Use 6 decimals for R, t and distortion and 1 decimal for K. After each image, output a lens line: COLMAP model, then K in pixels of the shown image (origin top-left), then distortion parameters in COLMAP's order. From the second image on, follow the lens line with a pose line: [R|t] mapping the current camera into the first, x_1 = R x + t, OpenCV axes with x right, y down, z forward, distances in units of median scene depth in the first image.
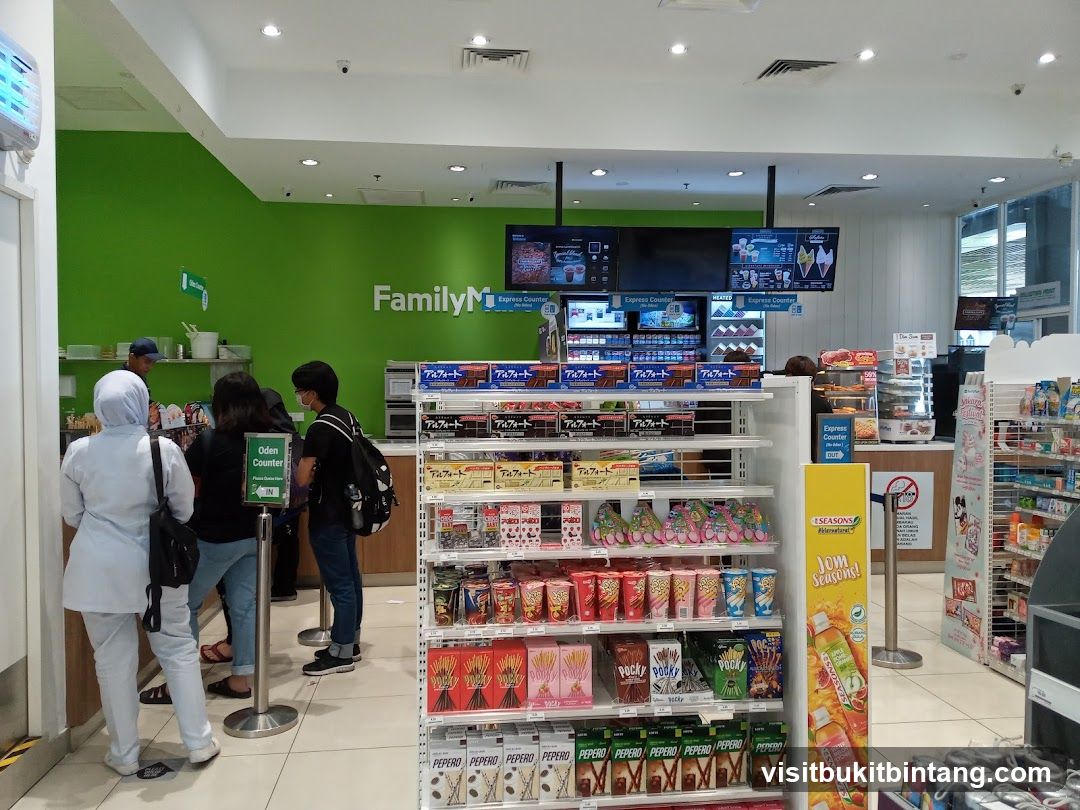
lens RADIAL K [[896.1, 0, 540.0], [0, 896.1, 405.0], [0, 0, 1]] dist [-0.001591, -0.001188]
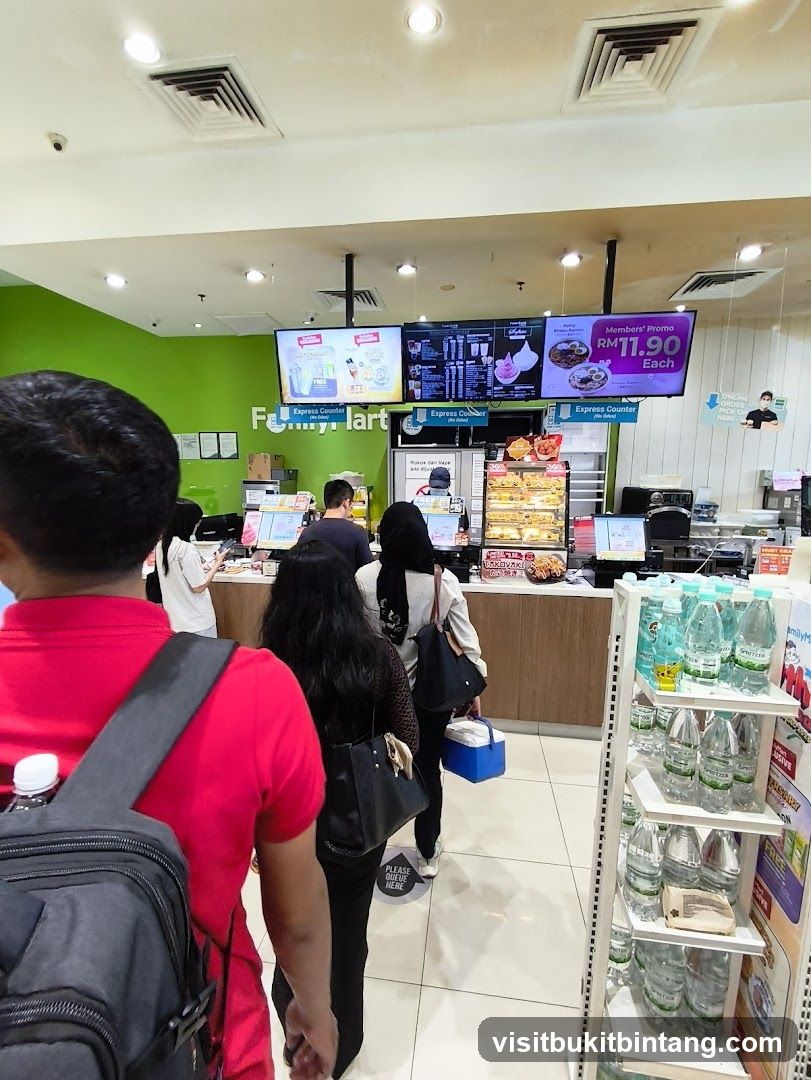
lens RADIAL K [[473.2, 0, 405.5], [0, 473.2, 540.0], [0, 0, 1]] dist [0.000613, 0.000141]
pose [[0.965157, 0.041011, -0.258439, 0.195106], [-0.006526, 0.991108, 0.132903, -0.051460], [0.261591, -0.126586, 0.956842, 0.499206]]
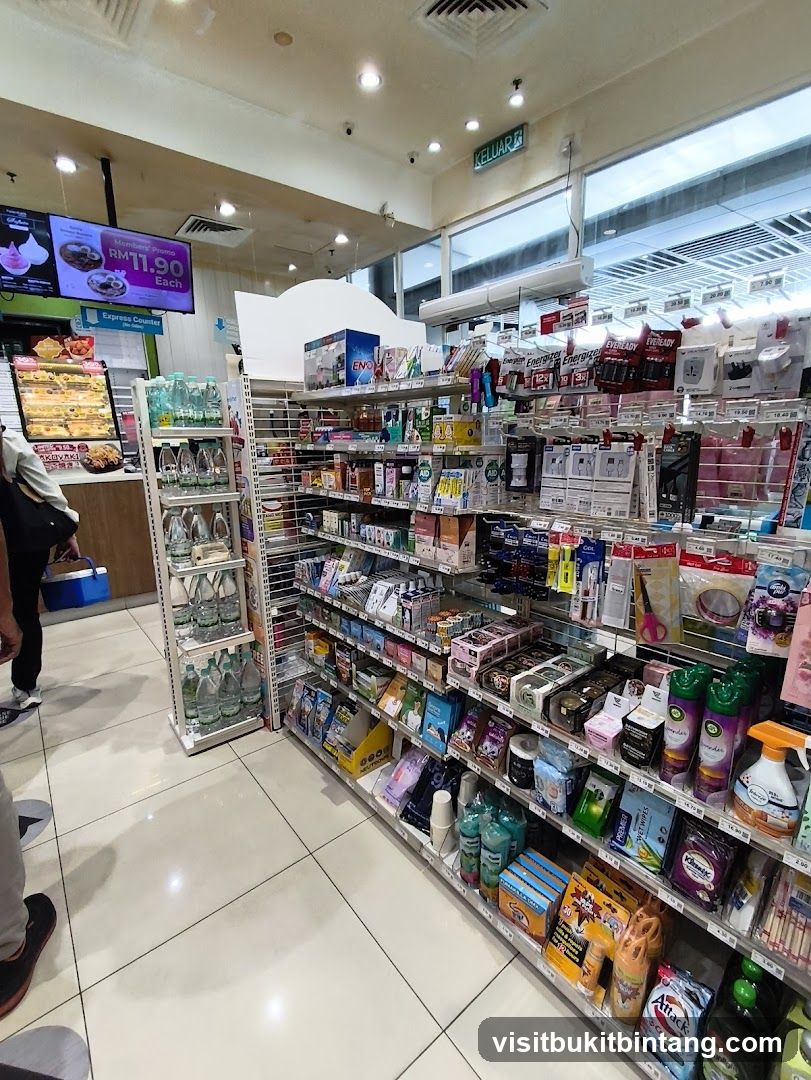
lens RADIAL K [[484.8, 0, 405.5], [0, 484.8, 540.0], [0, 0, 1]] dist [0.043142, -0.021274]
pose [[0.846913, -0.140922, 0.512717, 0.200875], [0.035300, 0.977015, 0.210227, 0.014551], [-0.530558, -0.159945, 0.832422, 0.360299]]
